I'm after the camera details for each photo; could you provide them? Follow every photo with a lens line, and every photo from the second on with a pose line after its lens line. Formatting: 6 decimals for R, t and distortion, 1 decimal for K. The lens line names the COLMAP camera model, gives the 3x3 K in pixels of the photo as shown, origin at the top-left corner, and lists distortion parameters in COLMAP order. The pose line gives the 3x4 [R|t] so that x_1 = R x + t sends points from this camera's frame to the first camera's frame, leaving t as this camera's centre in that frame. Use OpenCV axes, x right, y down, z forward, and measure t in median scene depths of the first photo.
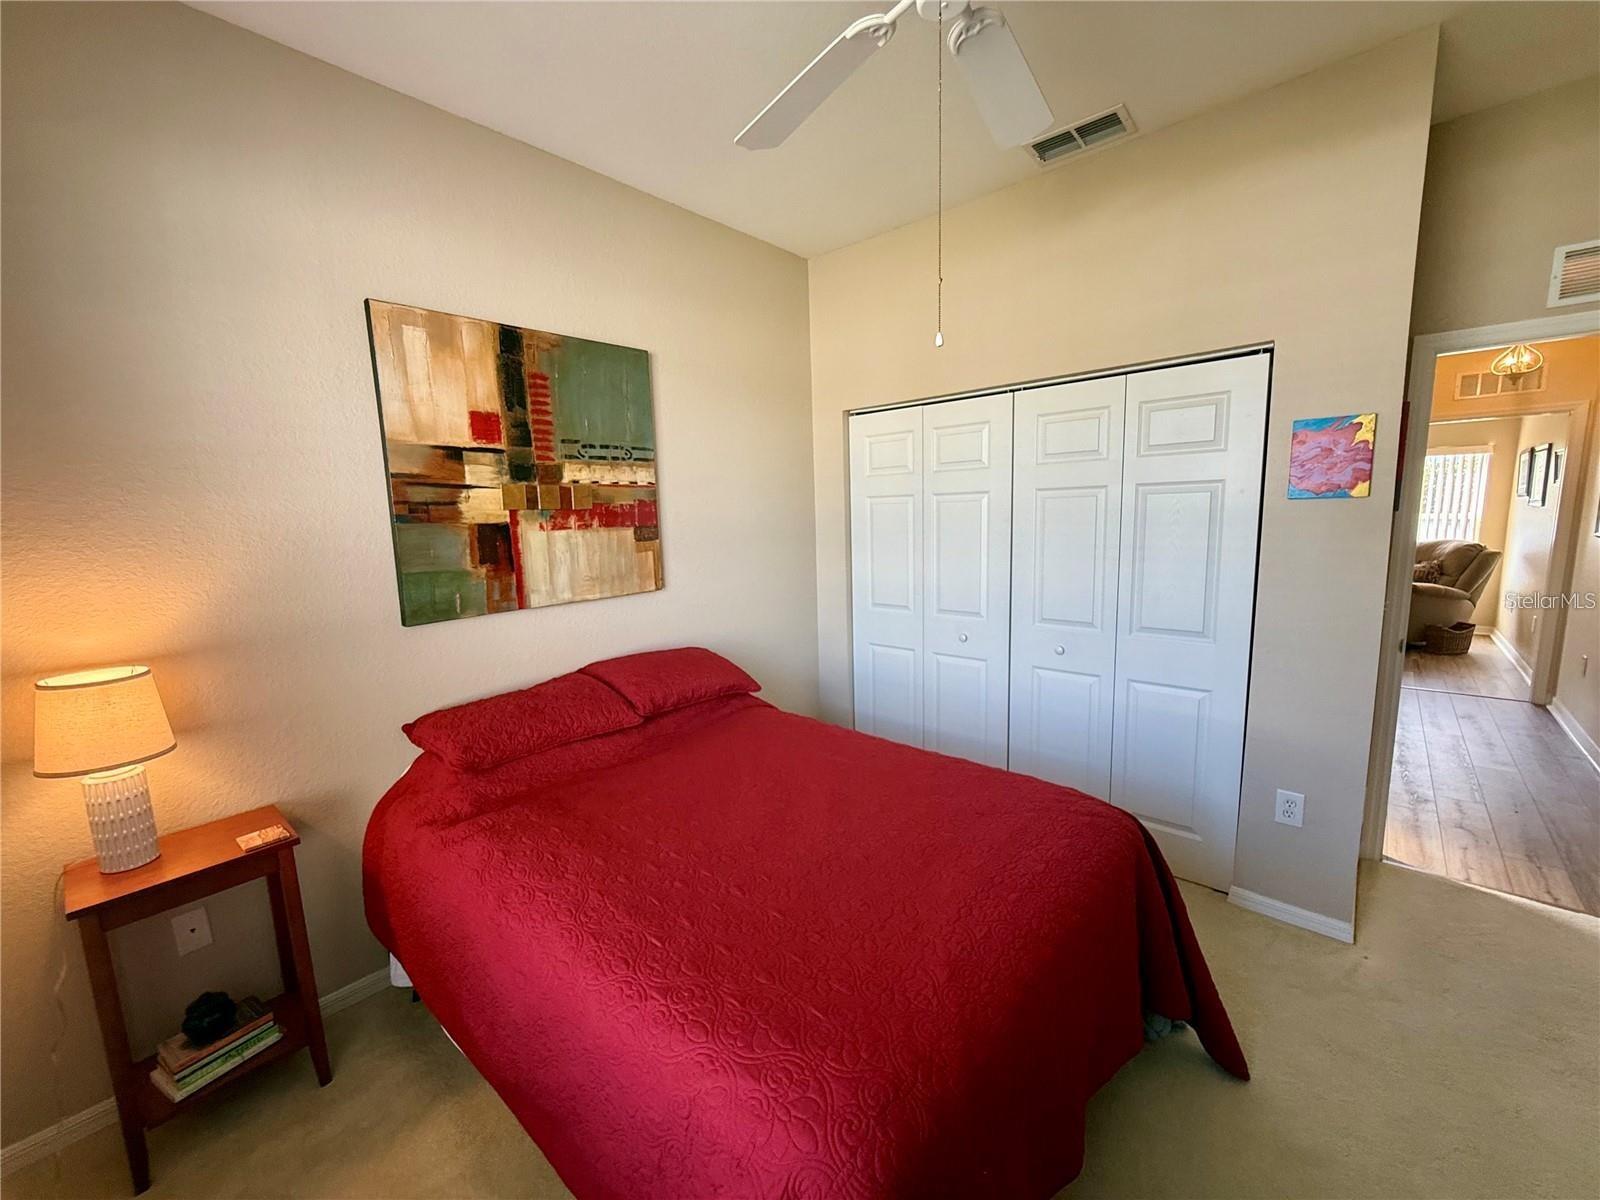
lens RADIAL K [[639.5, 0, 813.2], [0, 639.5, 605.9], [0, 0, 1]] dist [0.000245, -0.000006]
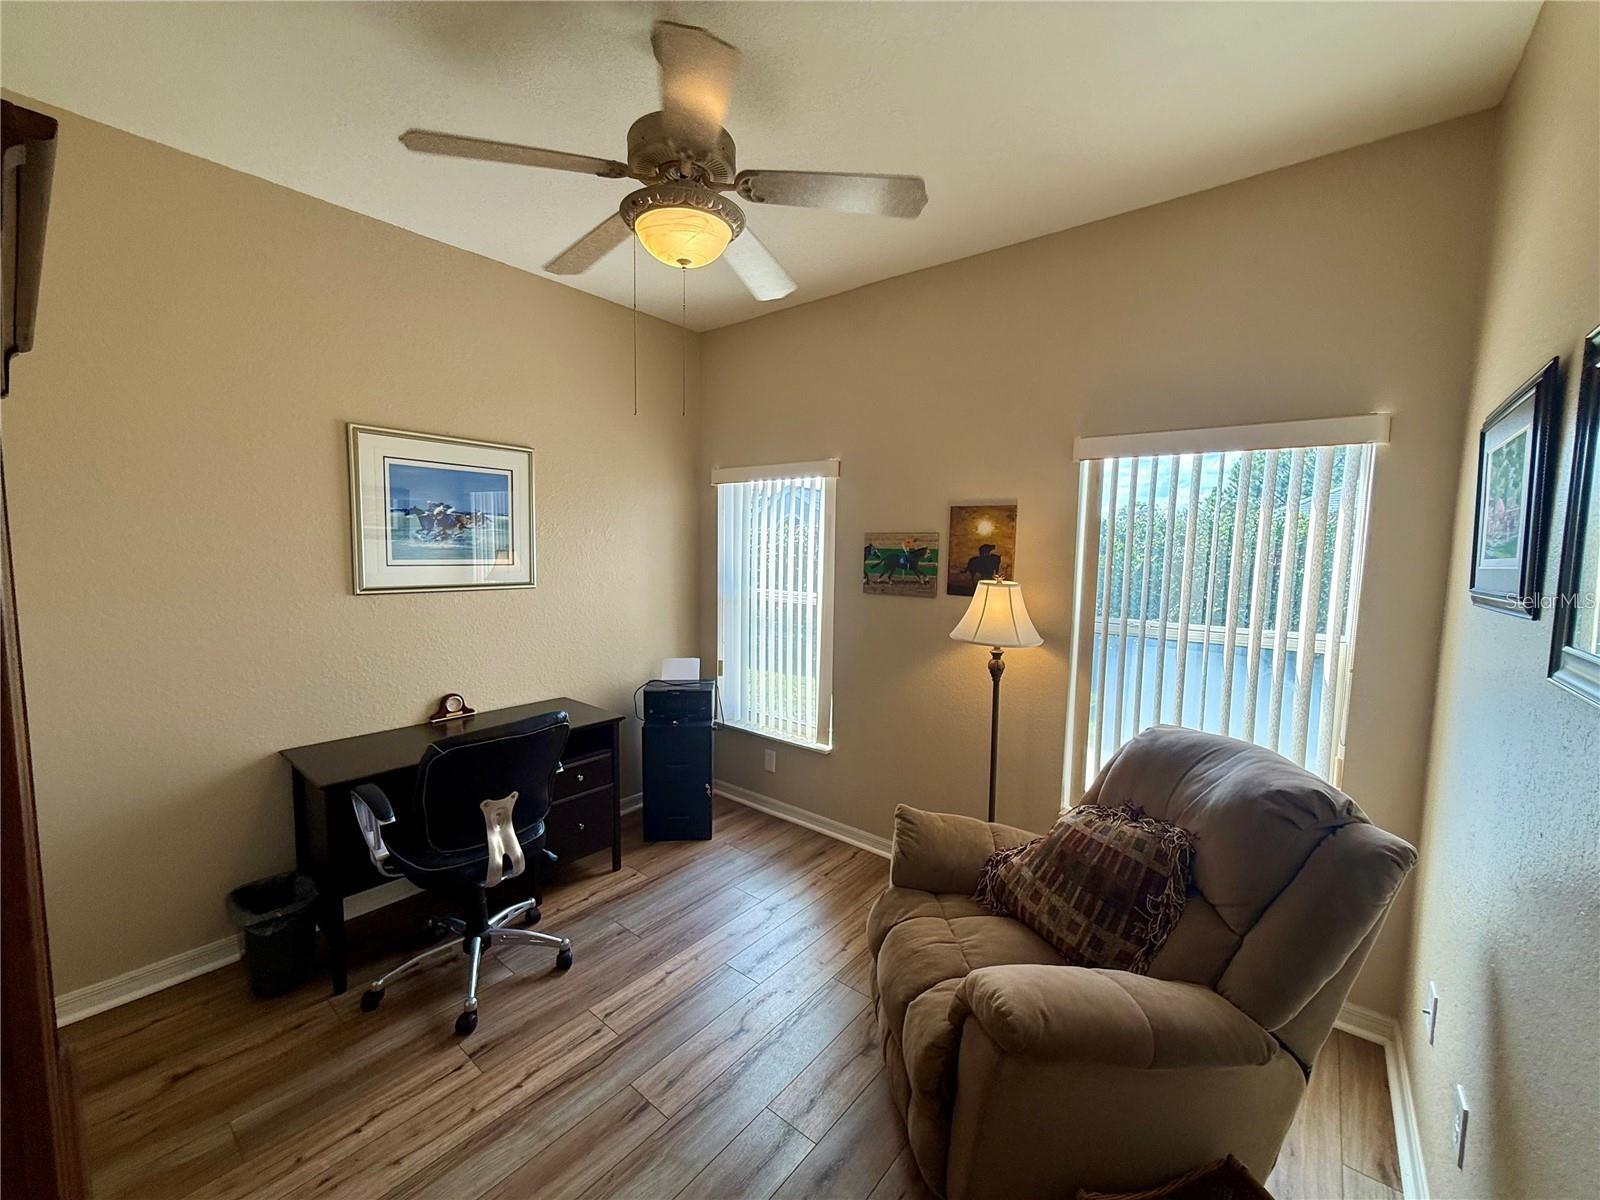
lens RADIAL K [[639.5, 0, 801.7], [0, 639.5, 610.0], [0, 0, 1]] dist [0.000245, -0.000006]
pose [[0.998255, 0.042267, 0.041244, 0.806235], [-0.040117, 0.997860, -0.051639, -0.140732], [-0.043338, 0.049894, 0.997814, 0.741973]]
